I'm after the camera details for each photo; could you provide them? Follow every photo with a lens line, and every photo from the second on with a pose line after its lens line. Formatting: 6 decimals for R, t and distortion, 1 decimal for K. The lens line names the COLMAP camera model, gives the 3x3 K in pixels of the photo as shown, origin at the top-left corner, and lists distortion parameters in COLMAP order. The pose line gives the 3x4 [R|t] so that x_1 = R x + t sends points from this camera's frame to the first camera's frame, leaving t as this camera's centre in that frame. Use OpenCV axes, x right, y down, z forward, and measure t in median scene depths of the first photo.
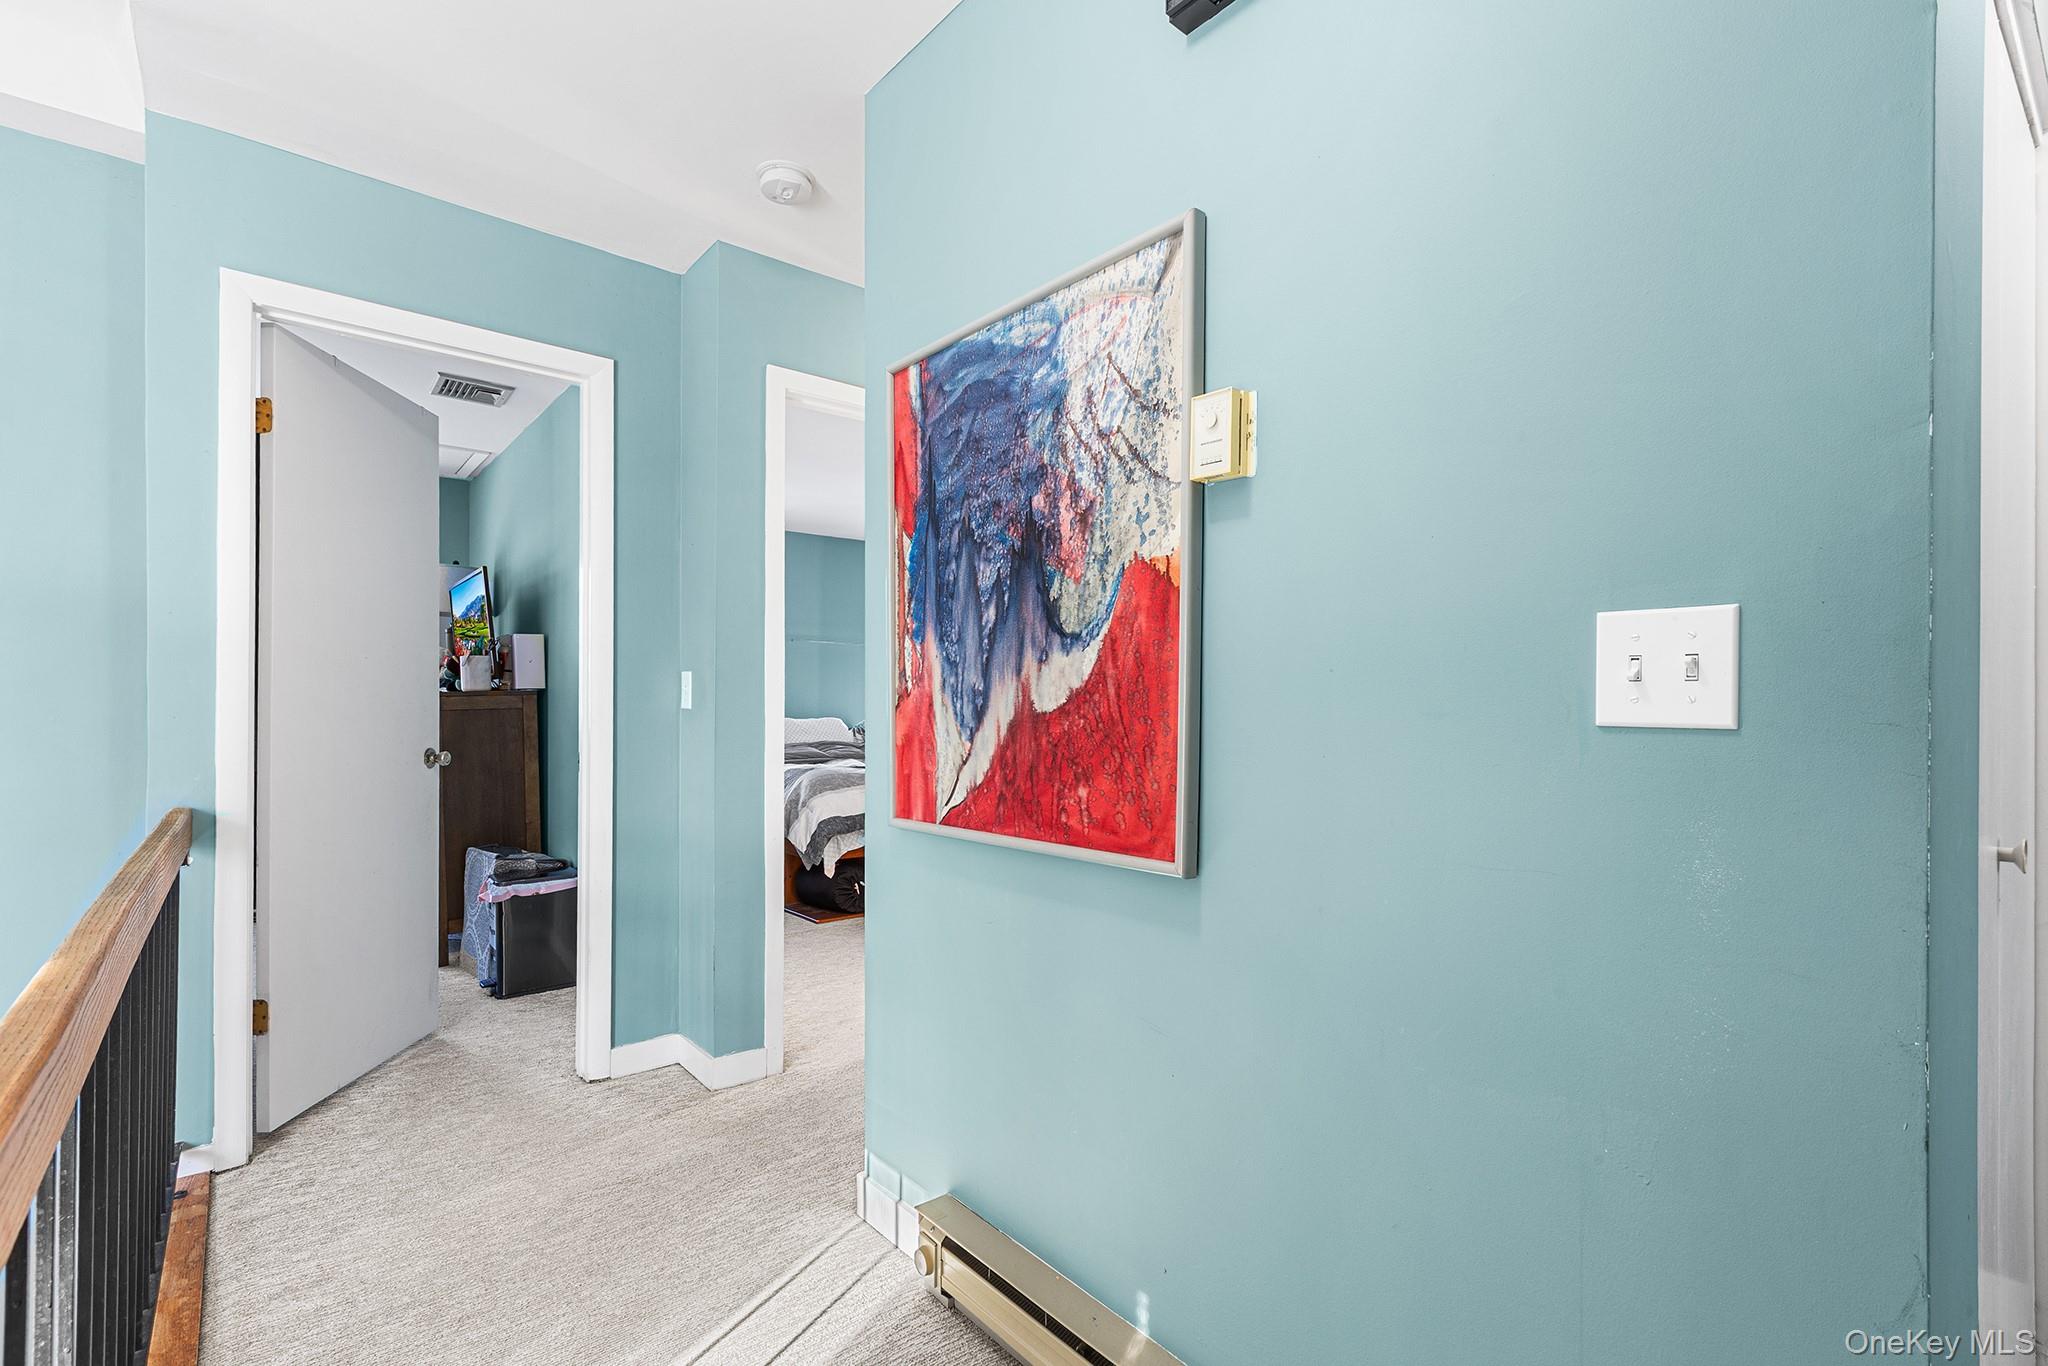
lens RADIAL K [[943.7, 0, 1022.7], [0, 943.7, 693.8], [0, 0, 1]] dist [-0.003496, -0.000216]
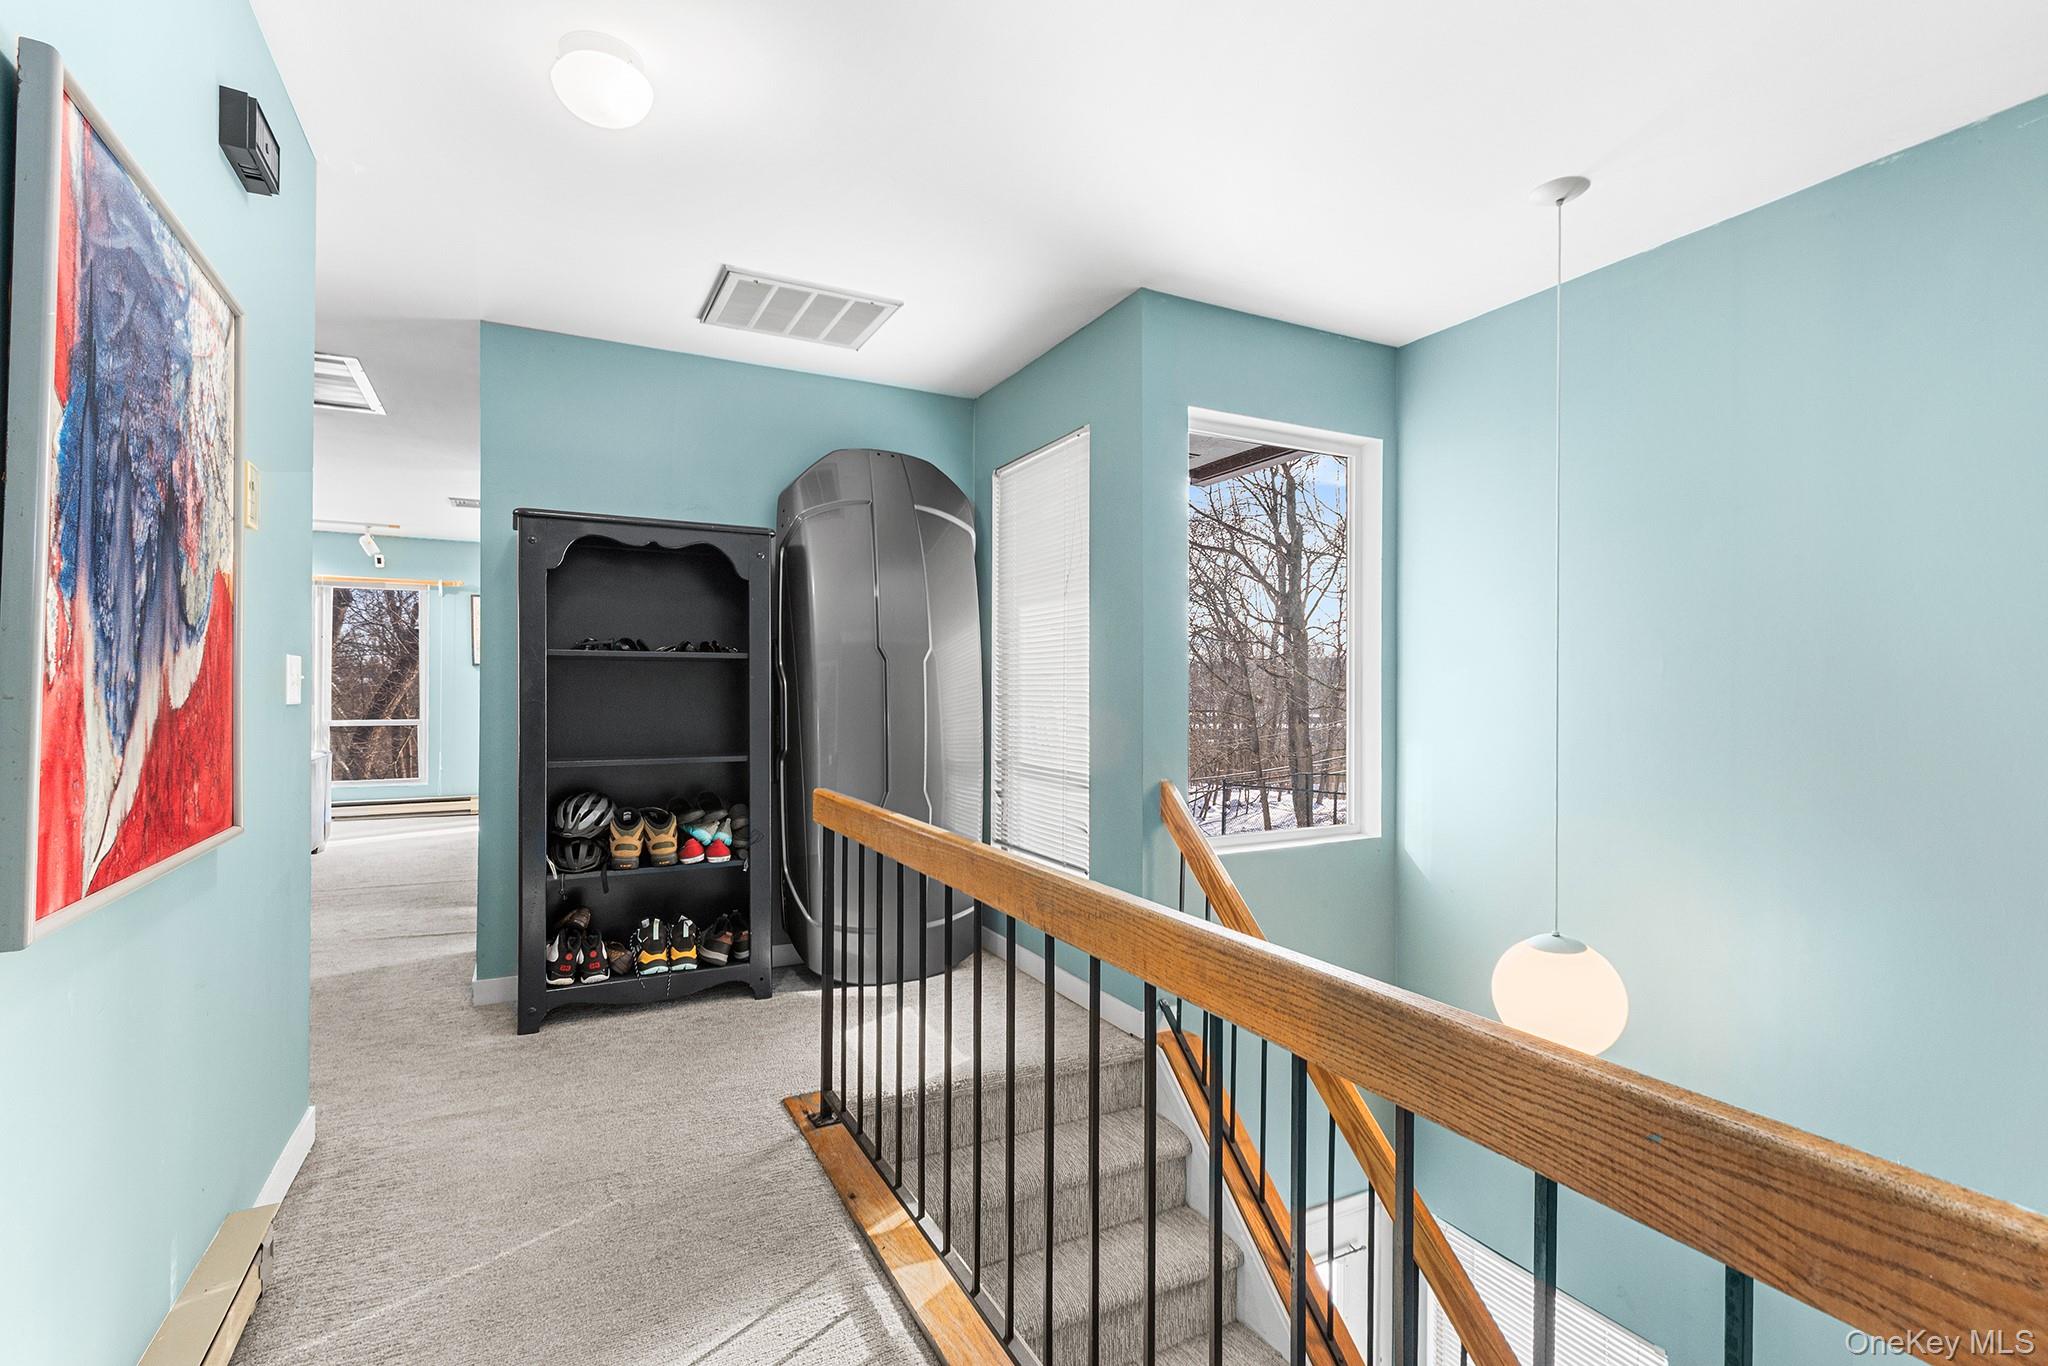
lens RADIAL K [[943.7, 0, 1025.0], [0, 943.7, 685.6], [0, 0, 1]] dist [-0.003496, -0.000216]
pose [[-0.978224, -0.003905, 0.207513, -0.868407], [-0.007118, 0.999866, -0.014738, 0.004618], [-0.207428, -0.015894, -0.978121, 1.563486]]
